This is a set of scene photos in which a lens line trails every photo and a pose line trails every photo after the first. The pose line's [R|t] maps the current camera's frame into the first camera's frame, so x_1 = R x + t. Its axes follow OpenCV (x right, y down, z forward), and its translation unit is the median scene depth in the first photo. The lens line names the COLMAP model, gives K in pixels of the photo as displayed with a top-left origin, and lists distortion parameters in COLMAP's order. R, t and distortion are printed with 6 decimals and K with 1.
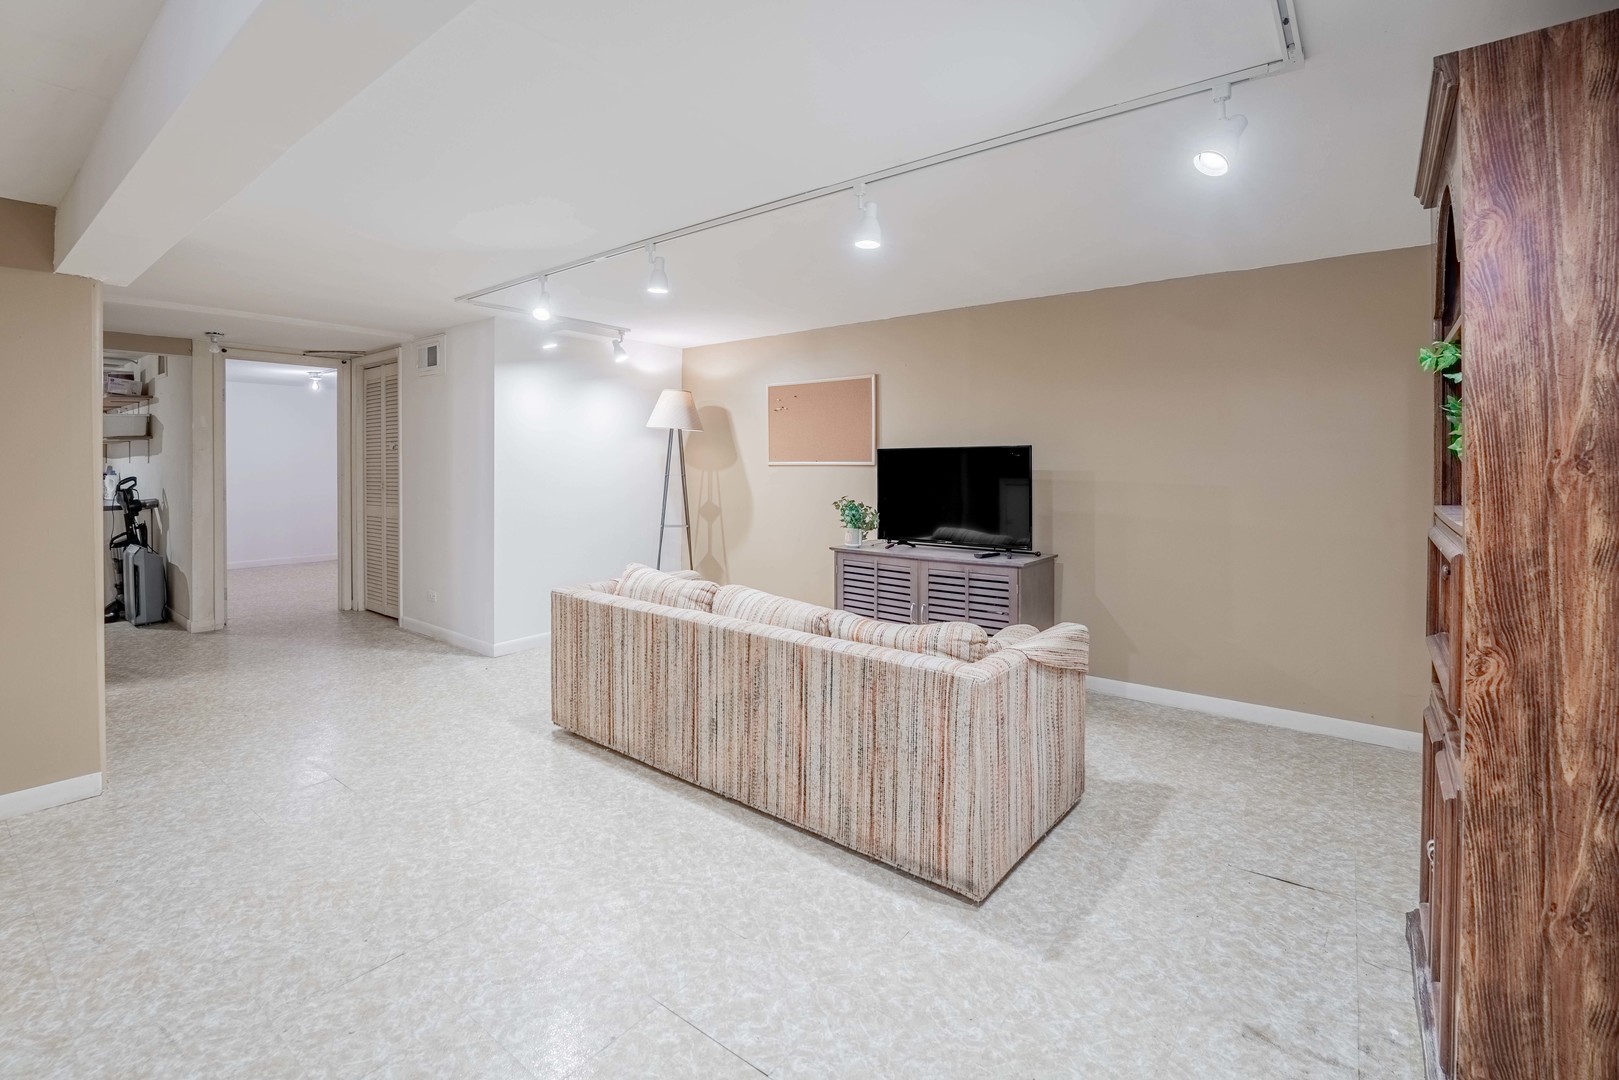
lens RADIAL K [[726.8, 0, 810.2], [0, 726.8, 478.2], [0, 0, 1]] dist [-0.021269, 0.000035]
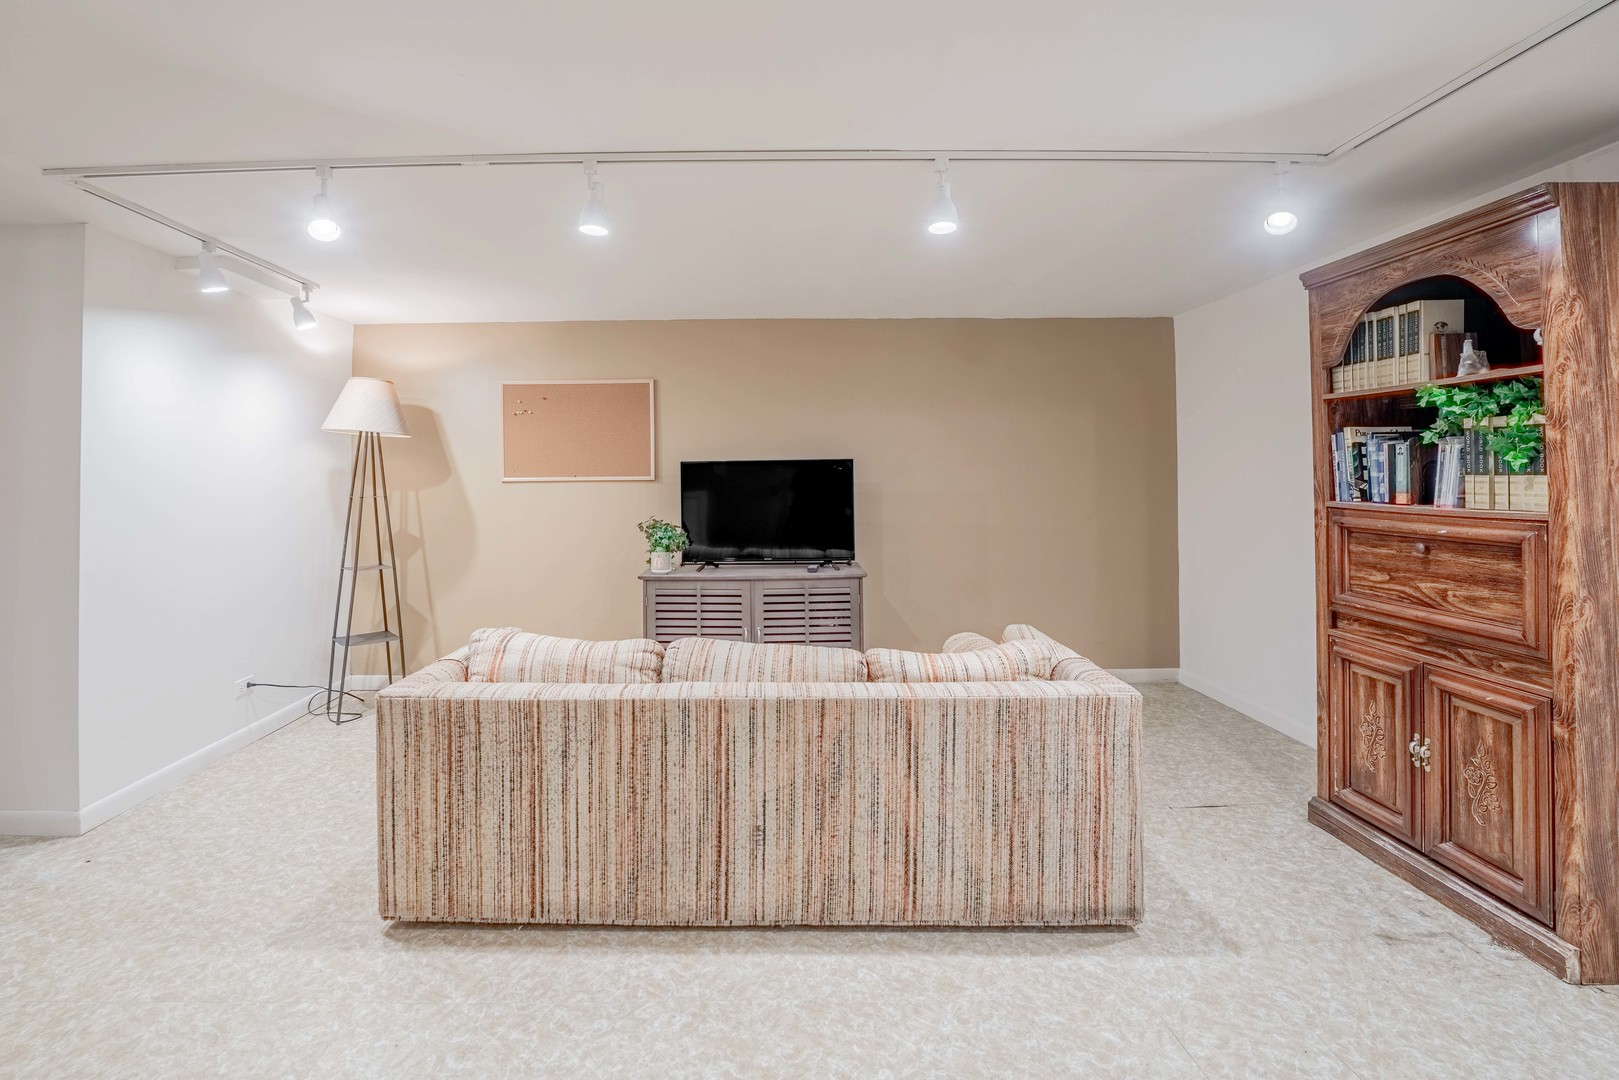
lens RADIAL K [[669.3, 0, 807.3], [0, 669.3, 473.0], [0, 0, 1]] dist [-0.020210, 0.000119]
pose [[0.785298, -0.004602, 0.619101, -0.513313], [0.022317, 0.999533, -0.020878, -0.009638], [-0.618716, 0.030211, 0.785034, 0.434095]]
